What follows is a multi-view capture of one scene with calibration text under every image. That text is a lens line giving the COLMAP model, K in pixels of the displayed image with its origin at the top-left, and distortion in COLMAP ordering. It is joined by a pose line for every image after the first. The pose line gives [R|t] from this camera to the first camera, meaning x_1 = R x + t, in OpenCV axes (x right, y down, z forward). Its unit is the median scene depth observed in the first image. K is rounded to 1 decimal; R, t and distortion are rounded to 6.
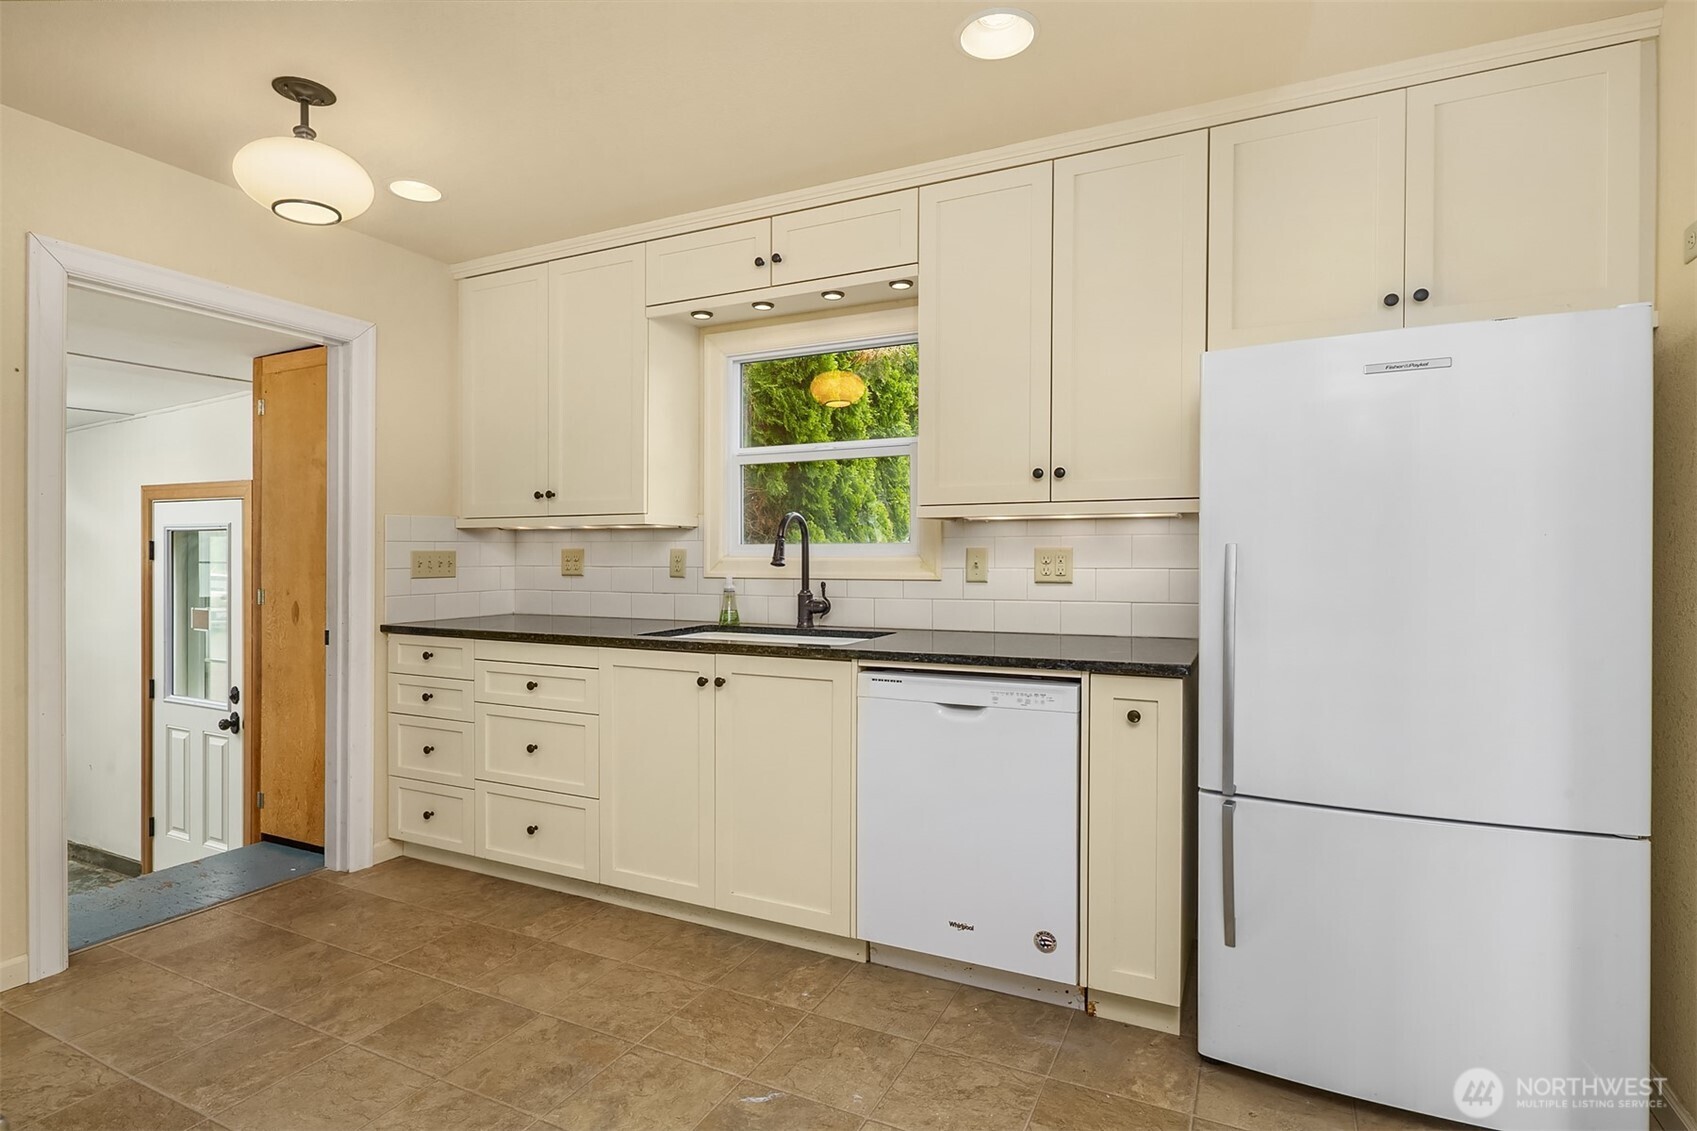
lens RADIAL K [[826.1, 0, 858.1], [0, 826.1, 559.9], [0, 0, 1]] dist [0.004770, -0.004287]
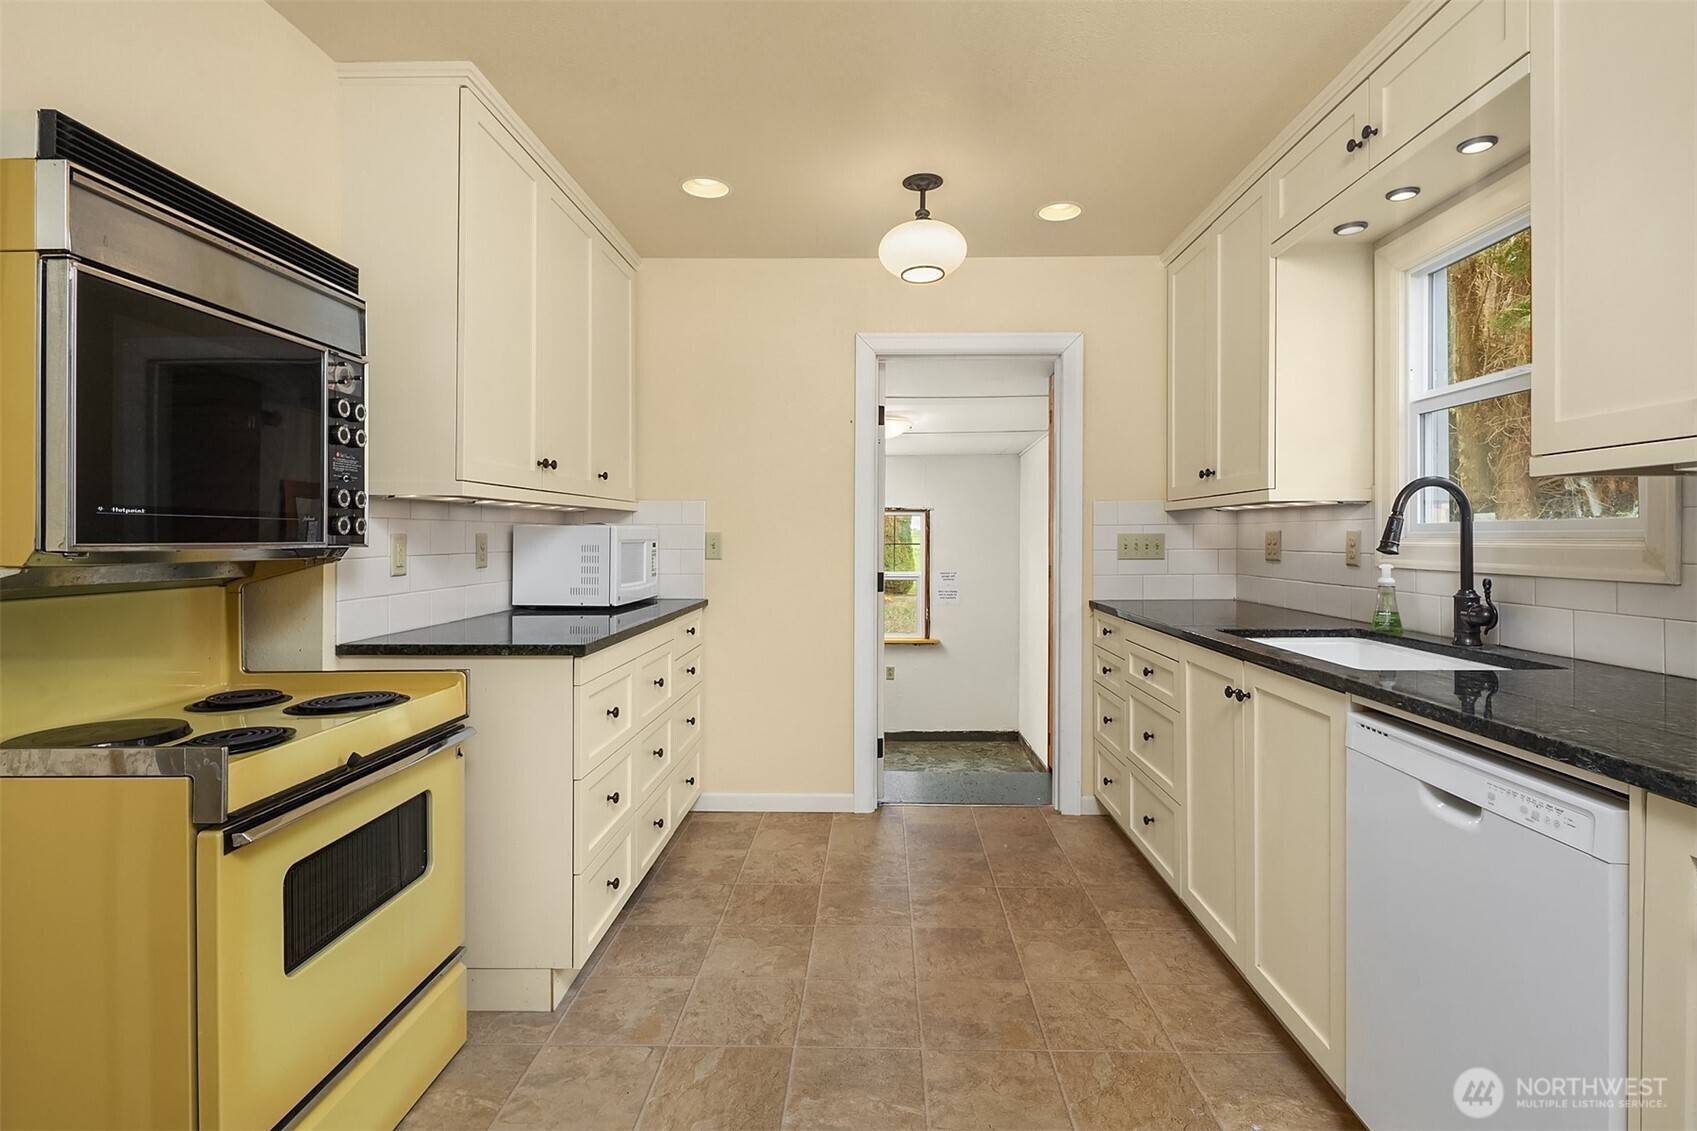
lens RADIAL K [[826.1, 0, 815.4], [0, 826.1, 531.4], [0, 0, 1]] dist [0.004770, -0.004287]
pose [[0.413759, -0.008448, -0.910347, 0.397674], [-0.001631, 0.999948, -0.010021, -0.004050], [0.910385, 0.005631, 0.413724, 0.285153]]
